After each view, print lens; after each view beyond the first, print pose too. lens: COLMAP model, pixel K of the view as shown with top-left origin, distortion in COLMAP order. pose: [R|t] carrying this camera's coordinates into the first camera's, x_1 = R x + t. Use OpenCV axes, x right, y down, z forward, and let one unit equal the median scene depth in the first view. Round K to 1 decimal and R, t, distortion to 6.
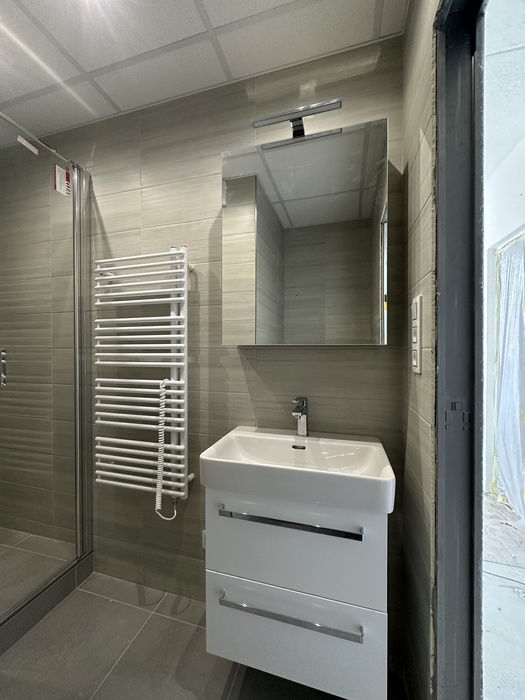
lens RADIAL K [[280.3, 0, 258.7], [0, 280.3, 351.0], [0, 0, 1]] dist [-0.003442, 0.001115]
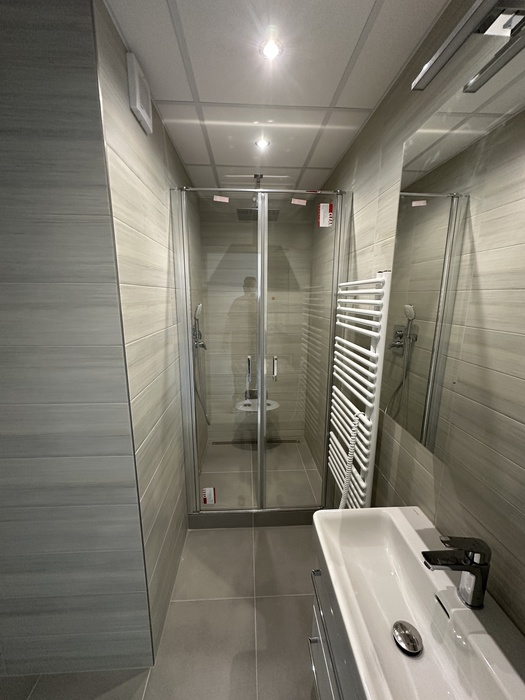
lens RADIAL K [[280.3, 0, 261.2], [0, 280.3, 350.4], [0, 0, 1]] dist [-0.003442, 0.001115]
pose [[0.326848, 0.186507, -0.926491, 0.400816], [-0.007512, 0.980816, 0.194793, -0.288160], [0.945047, -0.056708, 0.321979, 0.350005]]
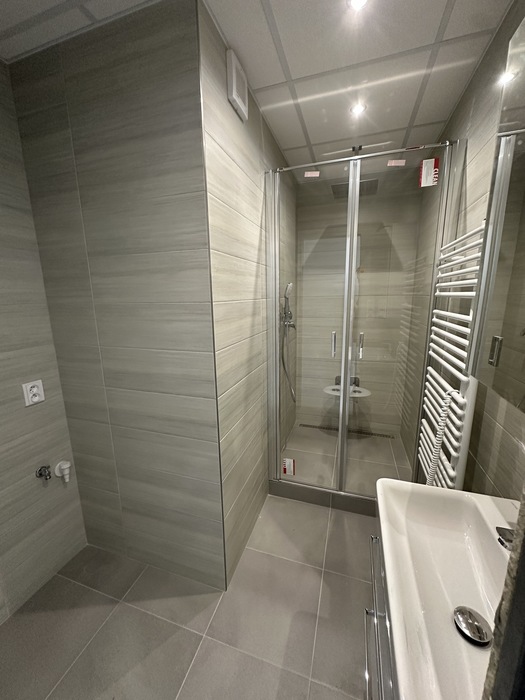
lens RADIAL K [[280.3, 0, 259.9], [0, 280.3, 350.7], [0, 0, 1]] dist [-0.003442, 0.001115]
pose [[-0.039450, 0.199600, -0.979083, 0.469678], [0.012978, 0.979865, 0.199237, -0.183849], [0.999137, -0.004846, -0.041246, 0.427880]]
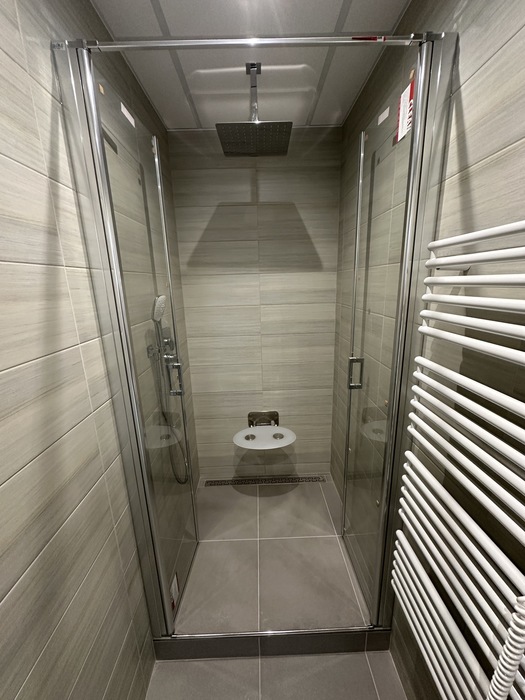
lens RADIAL K [[280.3, 0, 261.3], [0, 280.3, 351.9], [0, 0, 1]] dist [-0.003442, 0.001115]
pose [[0.294526, 0.225717, -0.928604, -0.167749], [0.026005, 0.969453, 0.243894, -0.273505], [0.955290, -0.095982, 0.279660, 0.572568]]
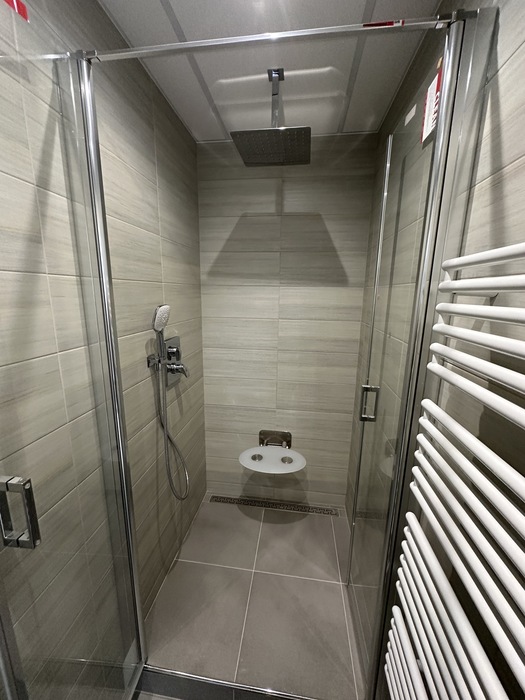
lens RADIAL K [[280.3, 0, 261.3], [0, 280.3, 351.7], [0, 0, 1]] dist [-0.003442, 0.001115]
pose [[0.145918, 0.210196, -0.966709, -0.210778], [-0.016670, 0.977551, 0.210038, -0.285473], [0.989156, -0.014533, 0.146146, 0.700284]]
